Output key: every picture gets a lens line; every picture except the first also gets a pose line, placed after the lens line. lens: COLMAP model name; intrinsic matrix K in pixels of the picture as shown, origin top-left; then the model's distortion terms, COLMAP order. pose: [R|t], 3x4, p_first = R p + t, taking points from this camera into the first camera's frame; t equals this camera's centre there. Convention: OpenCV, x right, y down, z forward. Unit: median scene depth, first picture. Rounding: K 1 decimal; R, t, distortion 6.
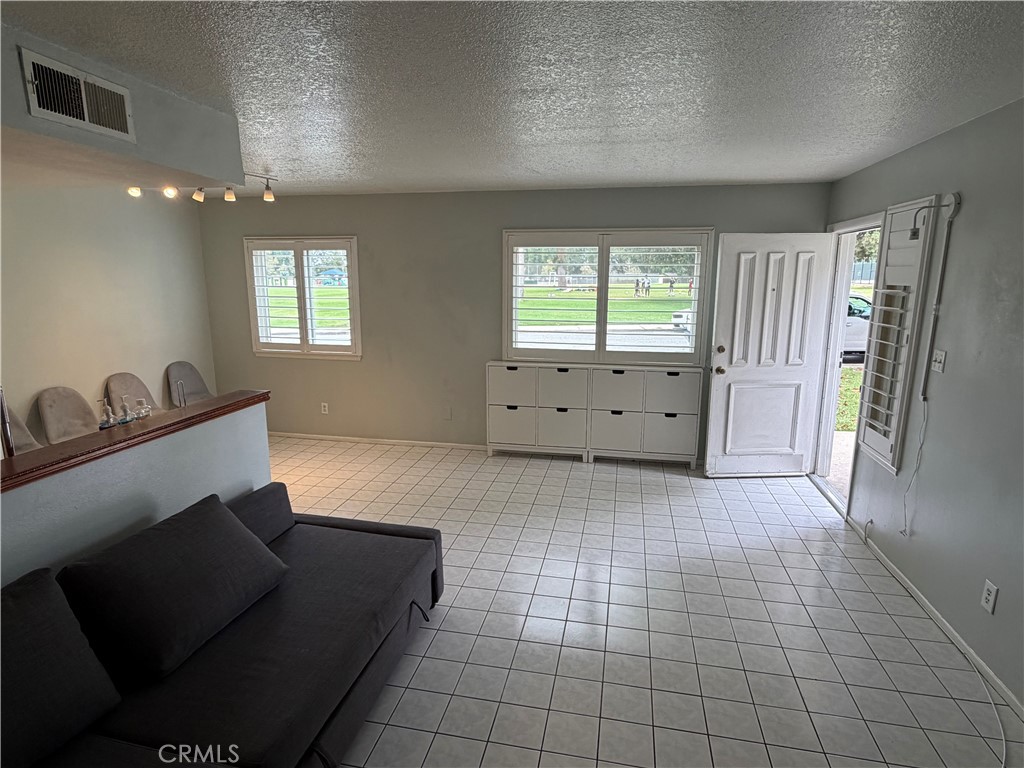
lens RADIAL K [[566.5, 0, 509.8], [0, 566.5, 383.7], [0, 0, 1]] dist [0.001484, 0.002175]
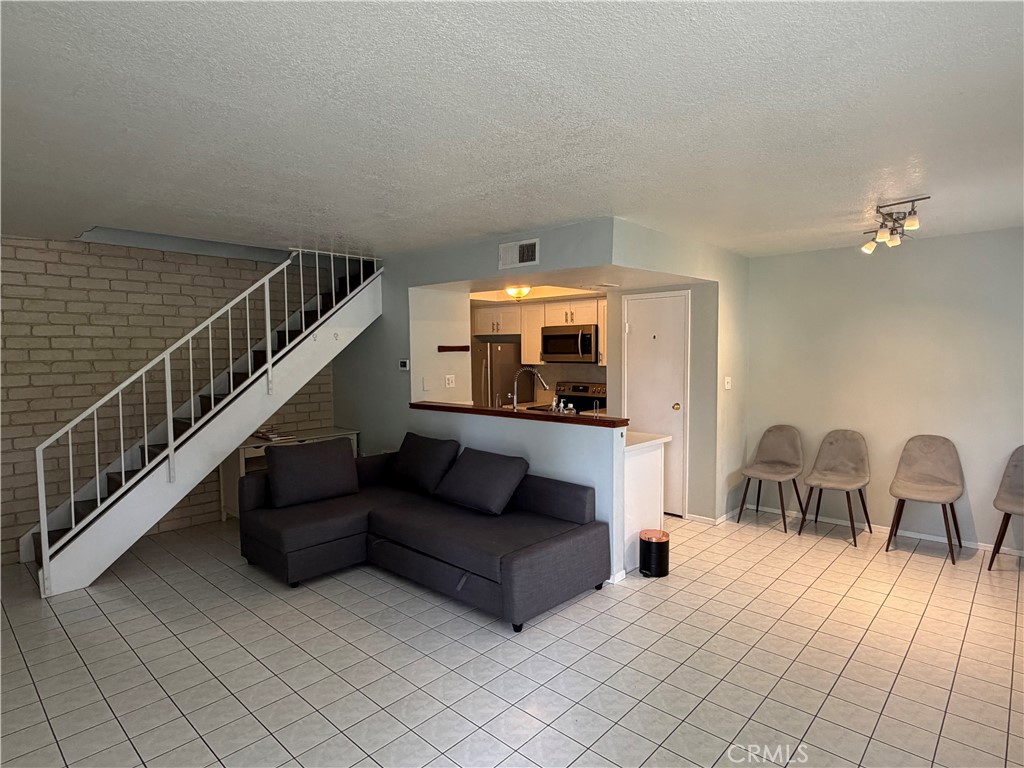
lens RADIAL K [[566.5, 0, 508.9], [0, 566.5, 383.3], [0, 0, 1]] dist [0.001484, 0.002175]
pose [[-0.523191, 0.037471, -0.851392, 0.757639], [-0.163714, 0.976006, 0.143560, -0.196814], [0.836343, 0.214493, -0.504503, 1.386880]]
